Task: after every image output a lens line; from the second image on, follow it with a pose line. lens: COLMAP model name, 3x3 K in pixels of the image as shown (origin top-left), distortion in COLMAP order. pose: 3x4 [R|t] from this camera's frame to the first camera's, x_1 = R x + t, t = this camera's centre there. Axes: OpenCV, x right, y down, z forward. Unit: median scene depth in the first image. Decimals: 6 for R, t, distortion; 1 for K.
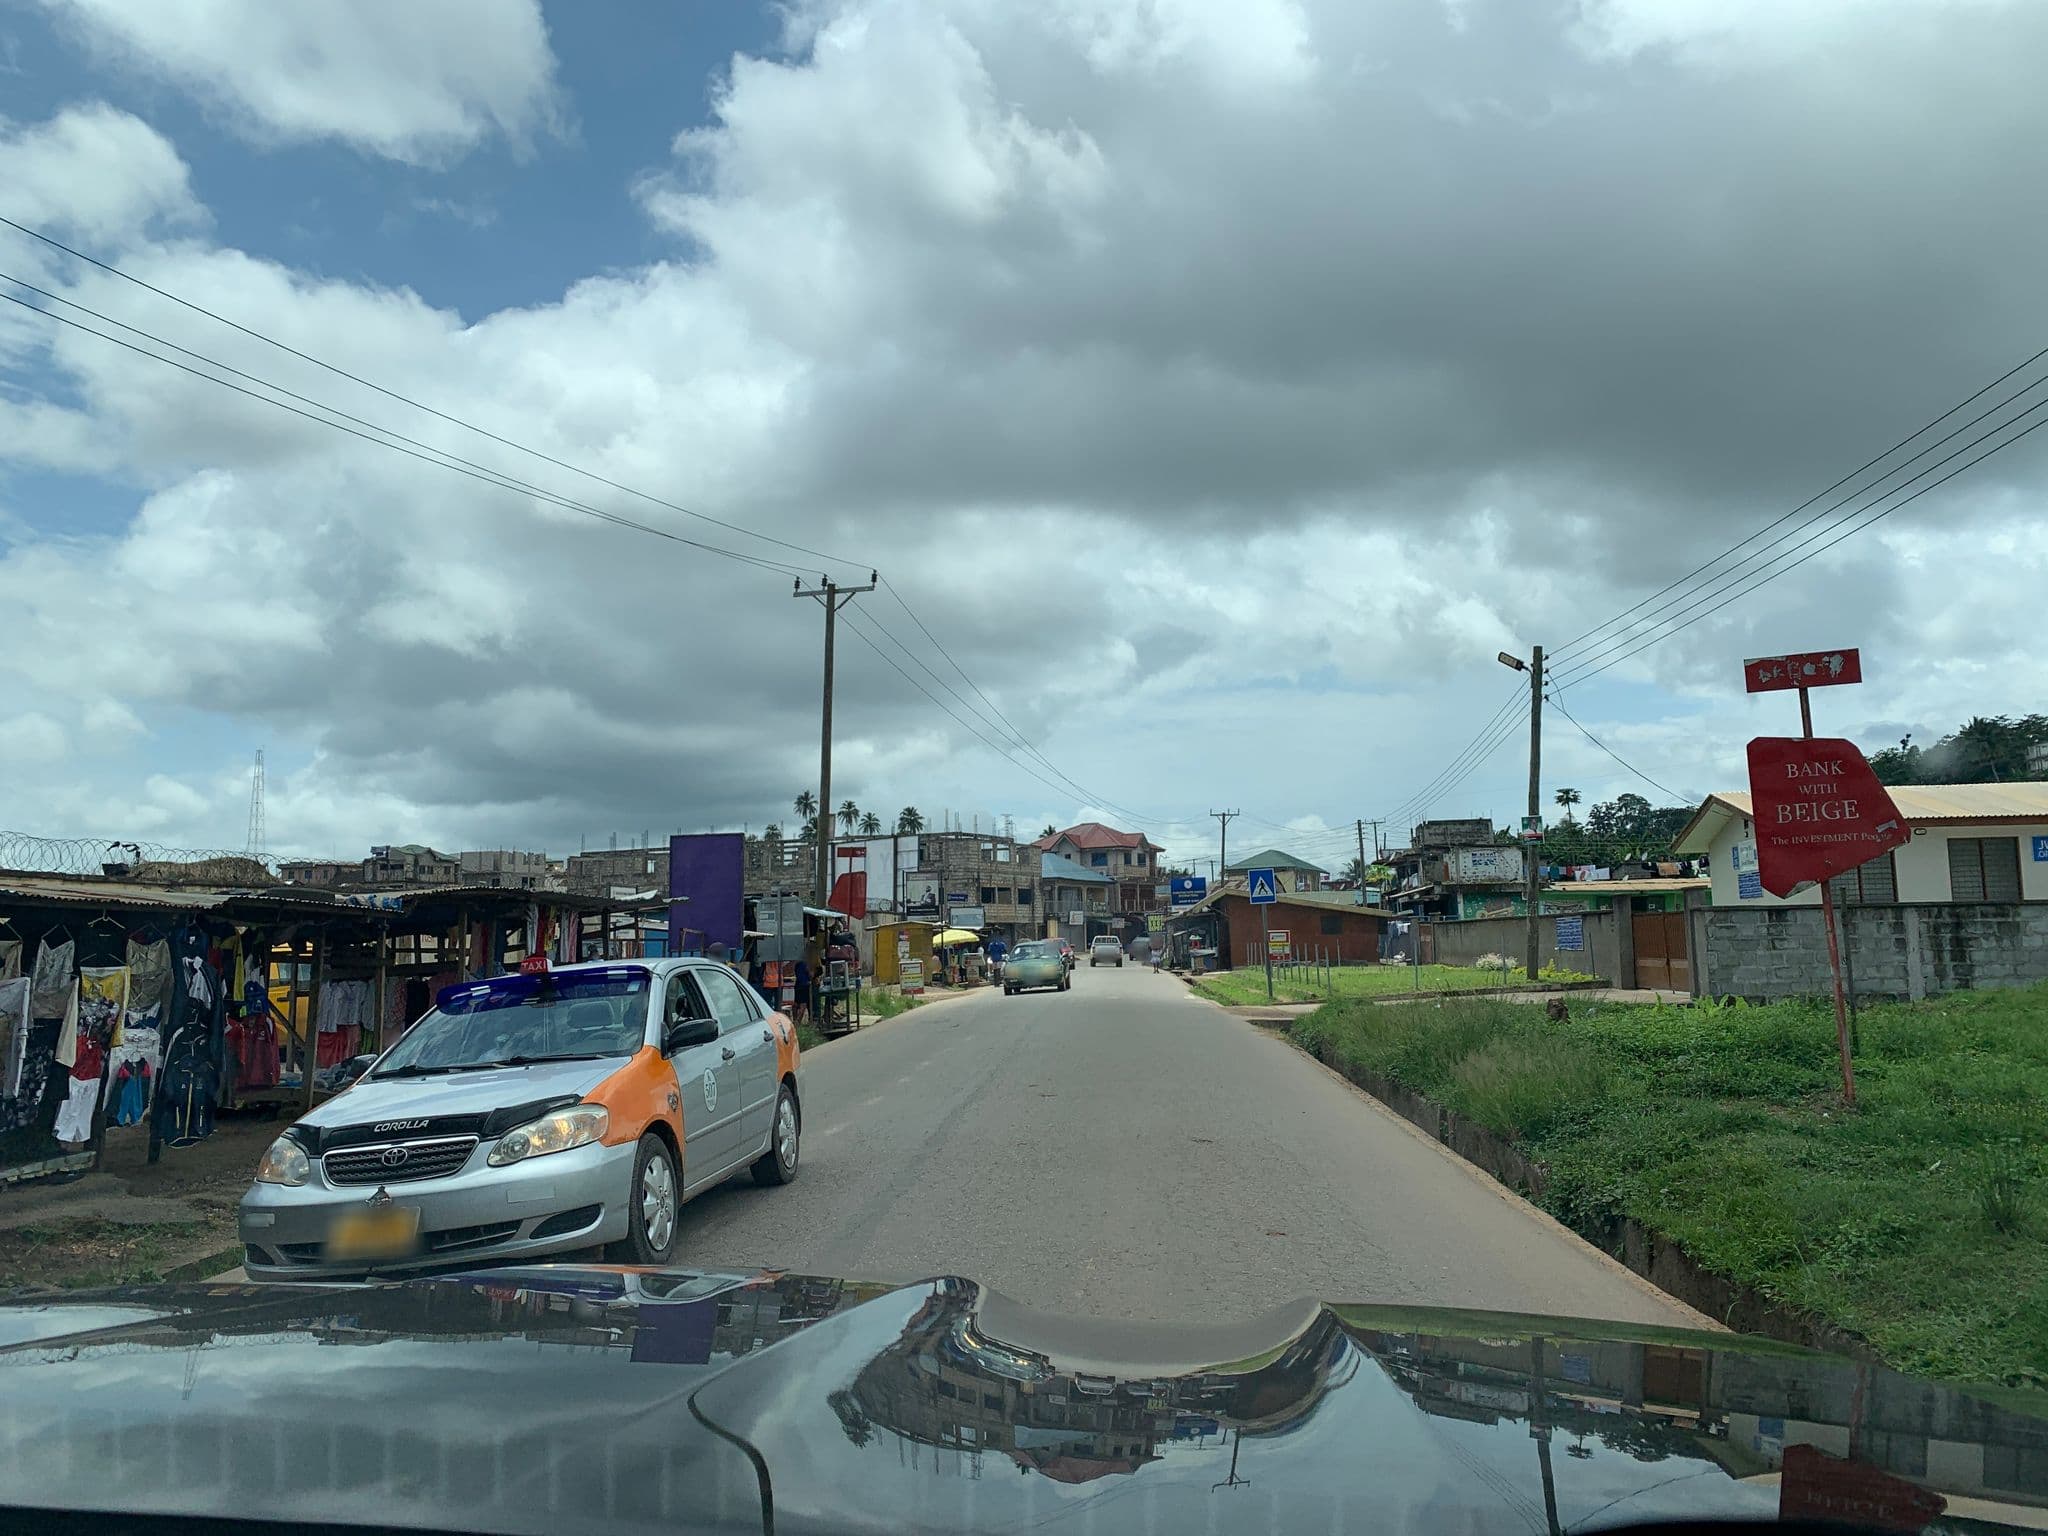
lens RADIAL K [[1457.6, 0, 1024.0], [0, 1457.6, 768.0], [0, 0, 1]] dist [-0.005693, 0.004983]
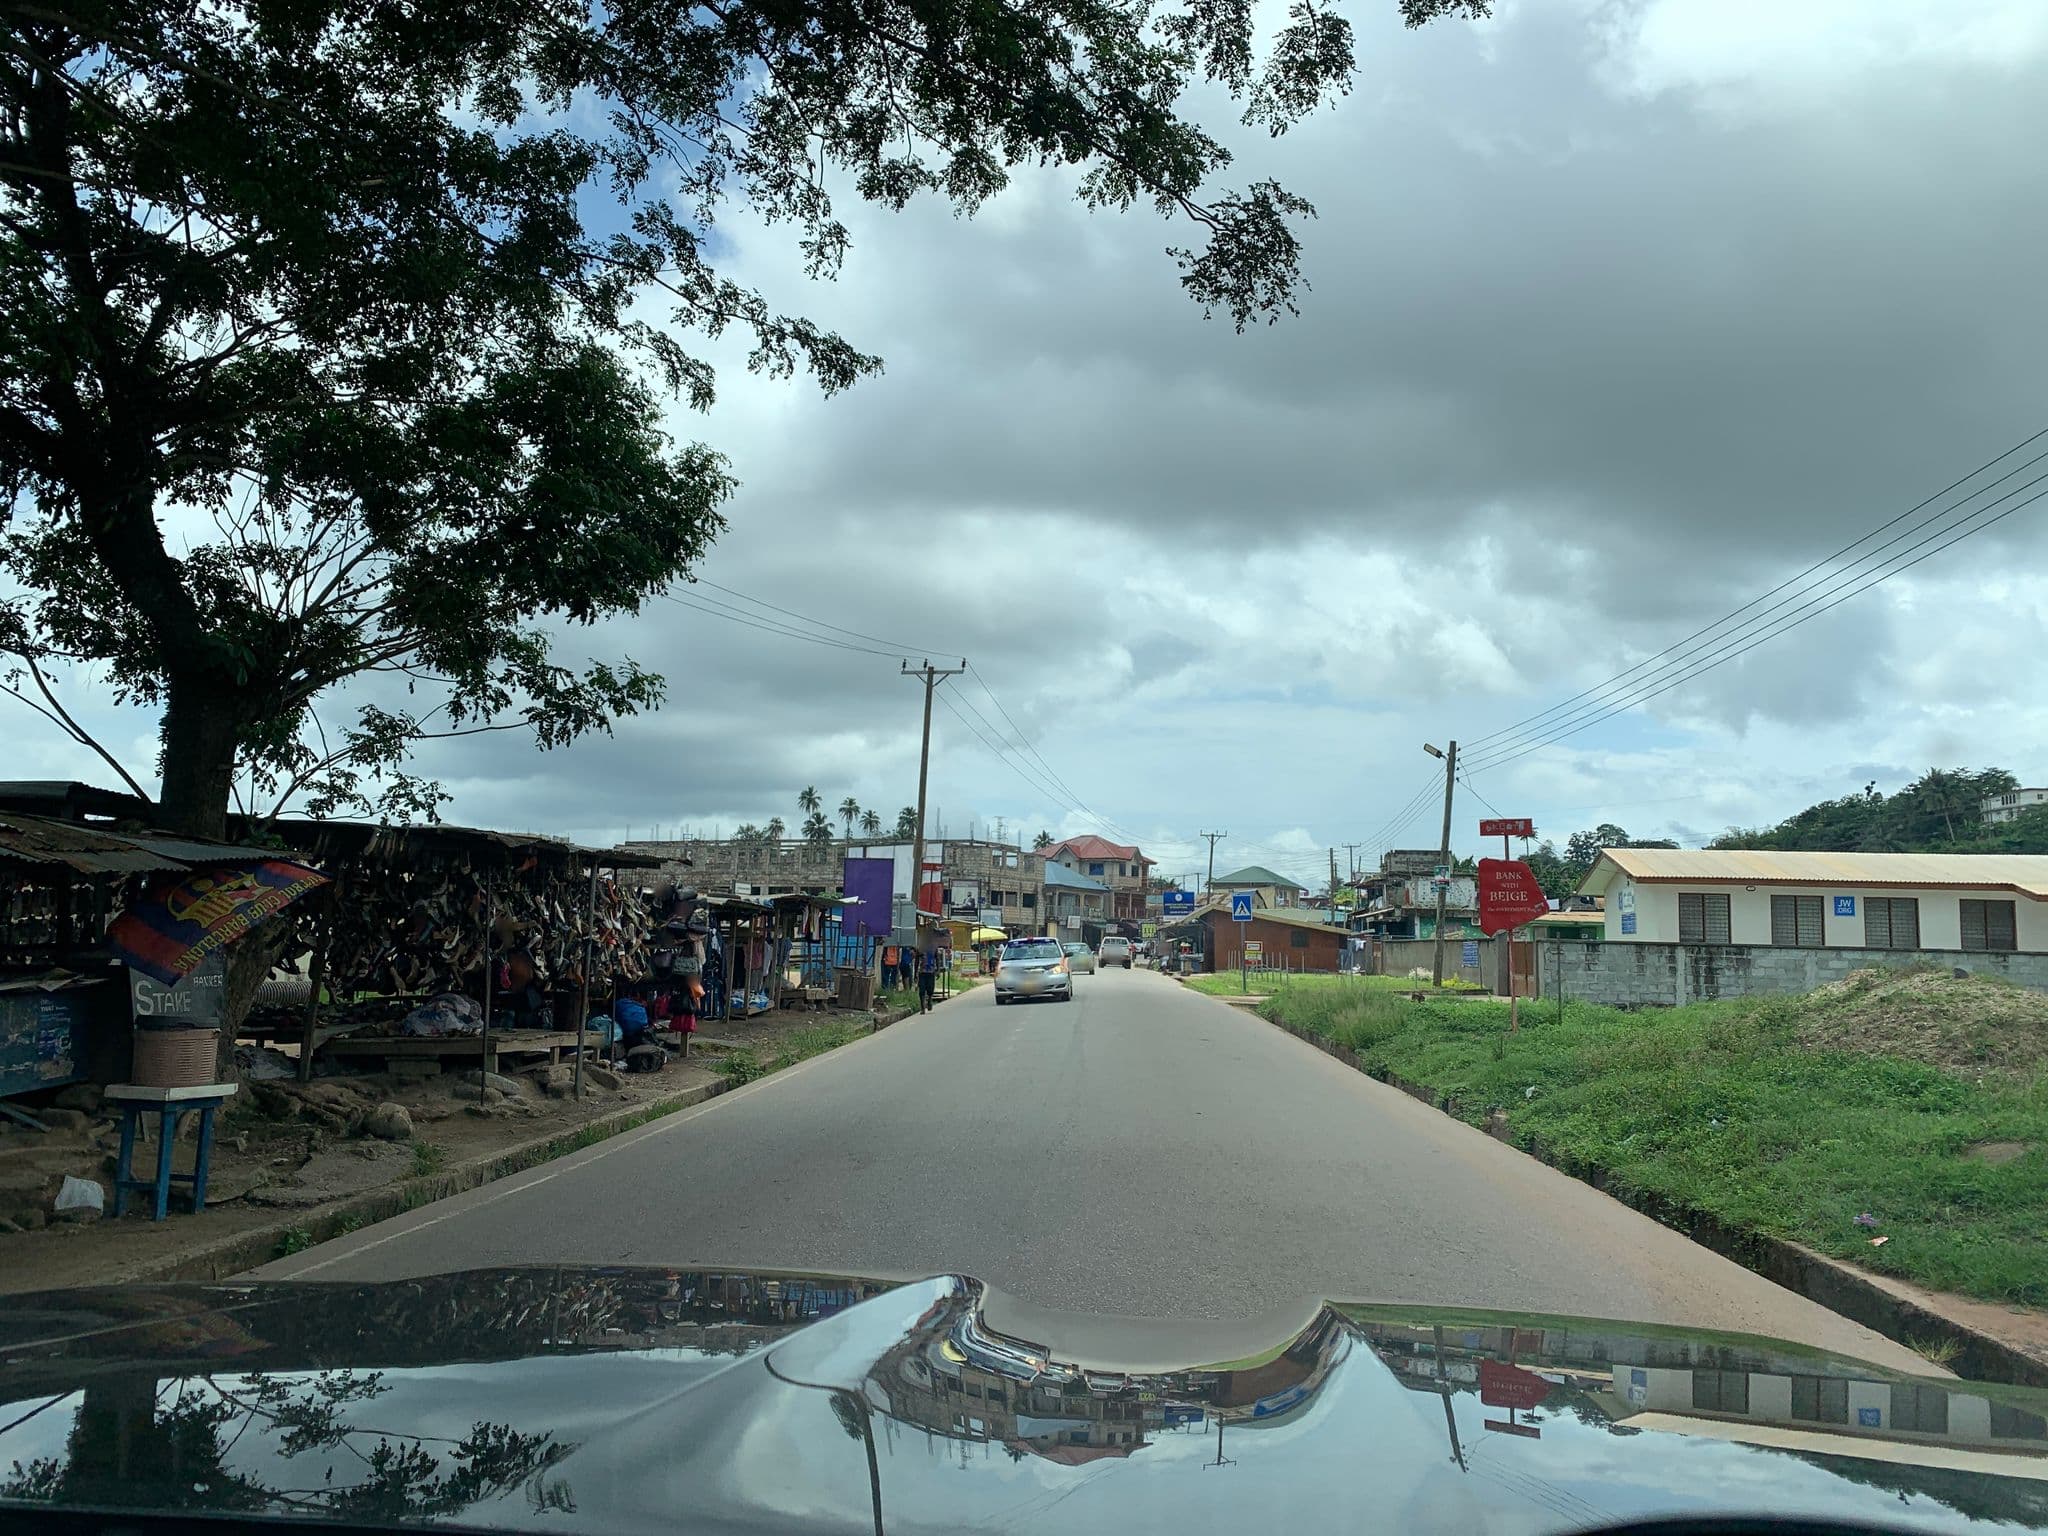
lens RADIAL K [[1786.8, 0, 1024.0], [0, 1786.8, 768.0], [0, 0, 1]] dist [0.000201, -0.010630]
pose [[0.998176, 0.049590, 0.034416, -0.040564], [-0.050293, 0.998537, 0.019856, -0.028408], [-0.033381, -0.021551, 0.999210, -0.256460]]
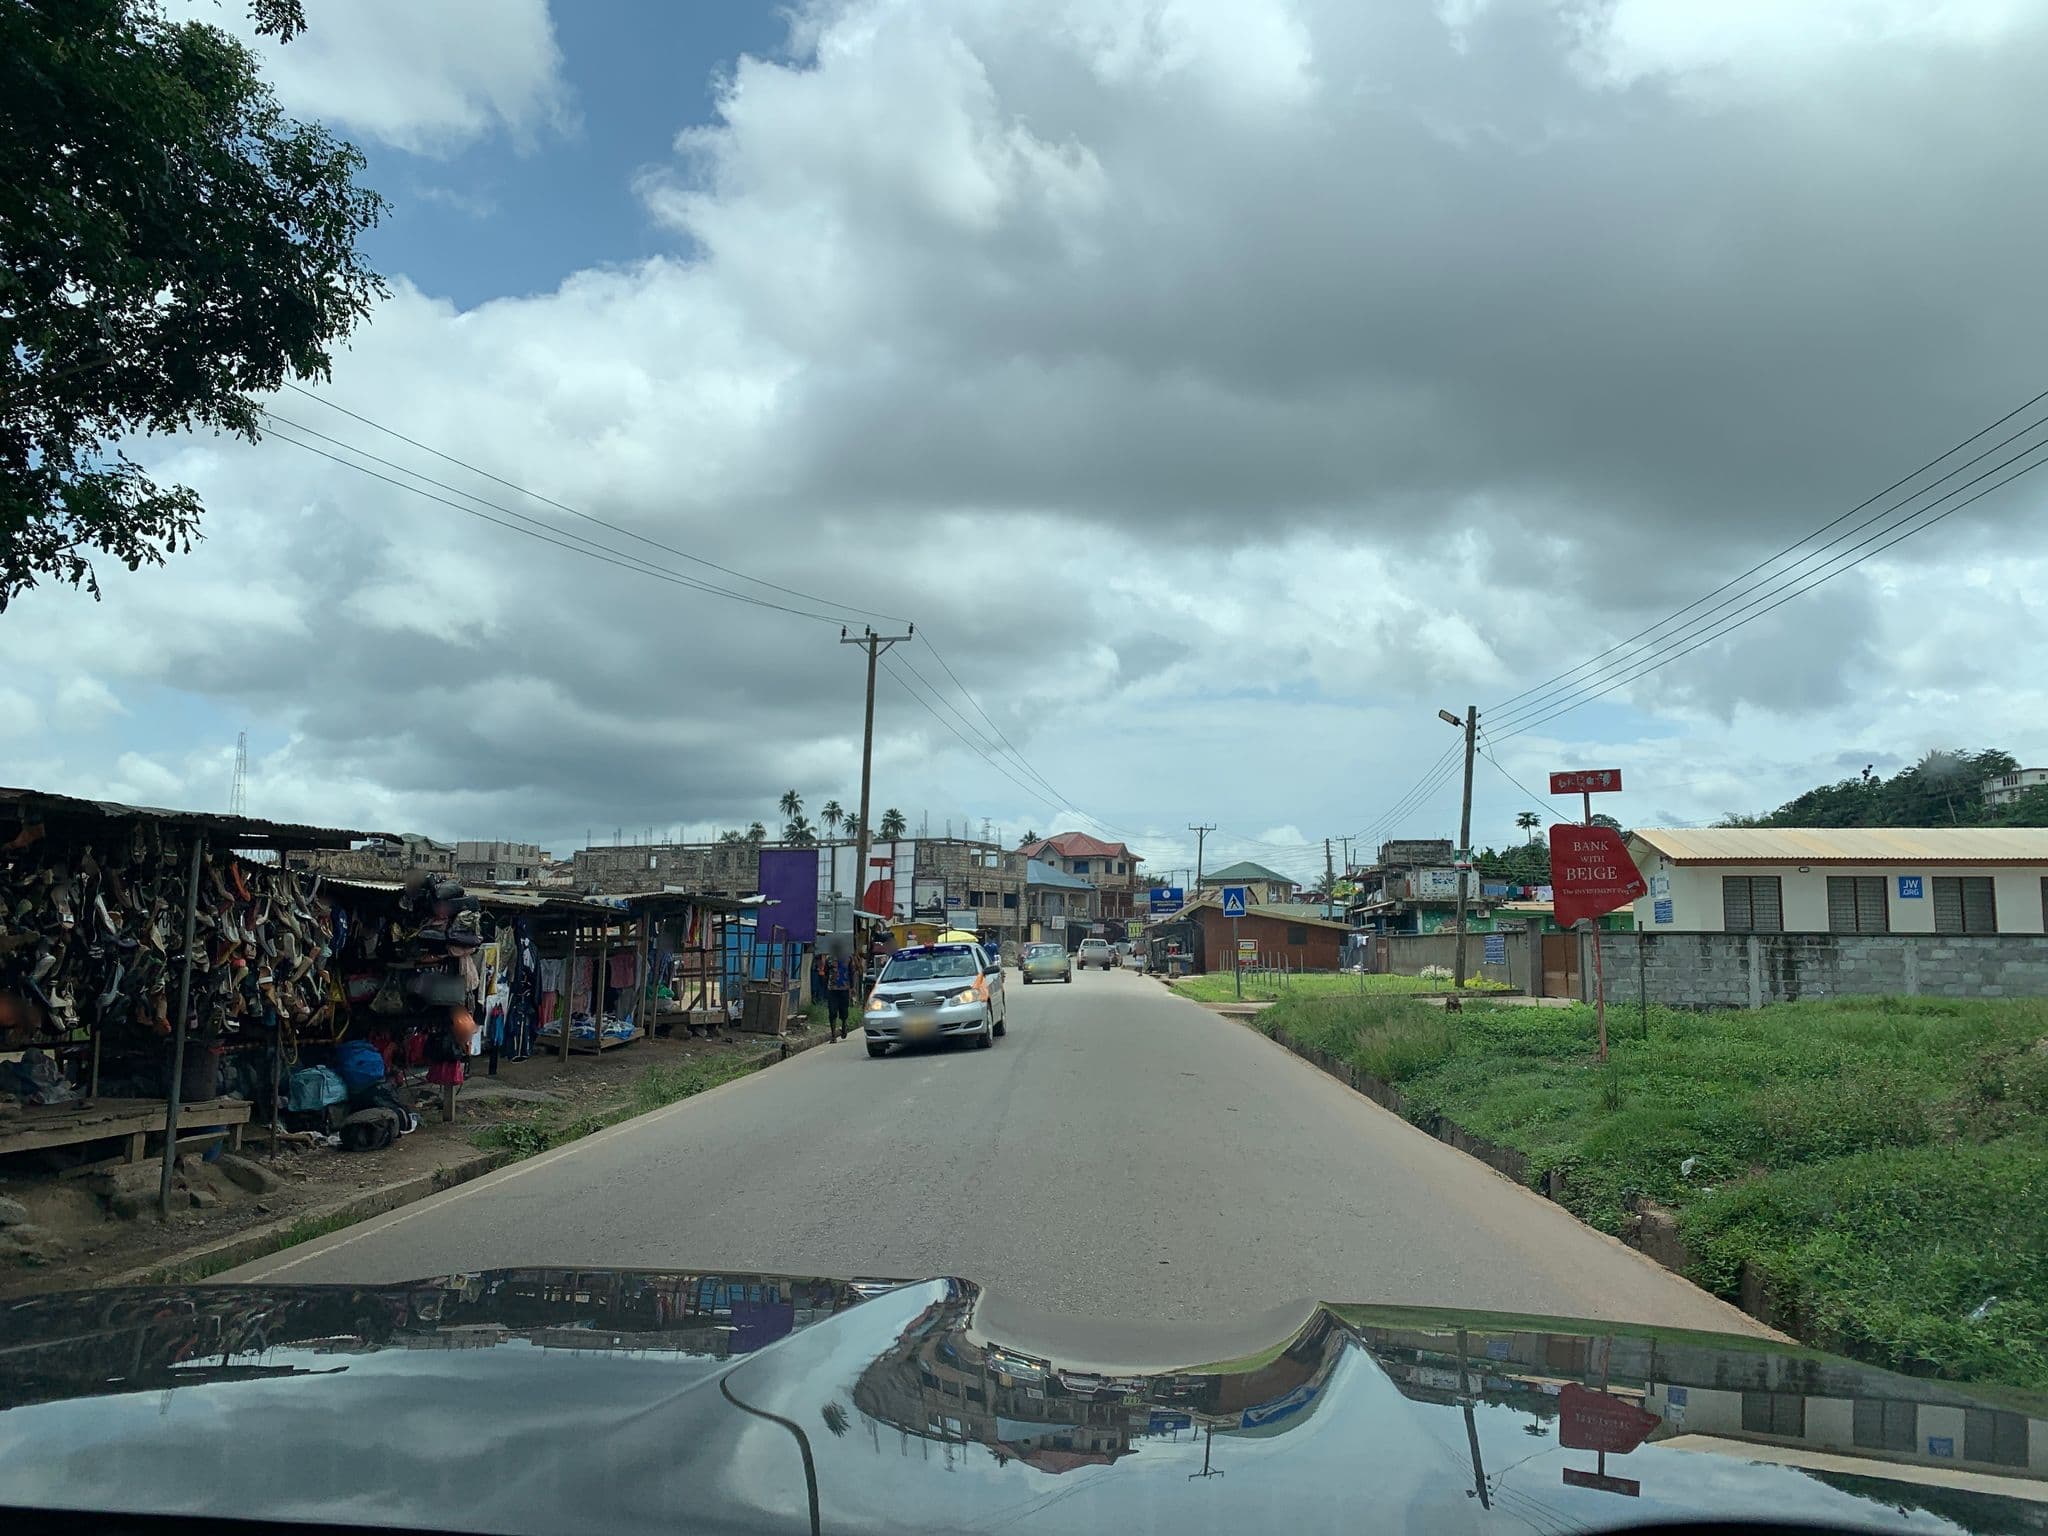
lens RADIAL K [[1606.7, 0, 1024.0], [0, 1606.7, 768.0], [0, 0, 1]] dist [0.004213, -0.002942]
pose [[0.999173, 0.029869, 0.027579, -0.018274], [-0.030116, 0.999510, 0.008573, -0.013305], [-0.027309, -0.009397, 0.999583, -0.117369]]
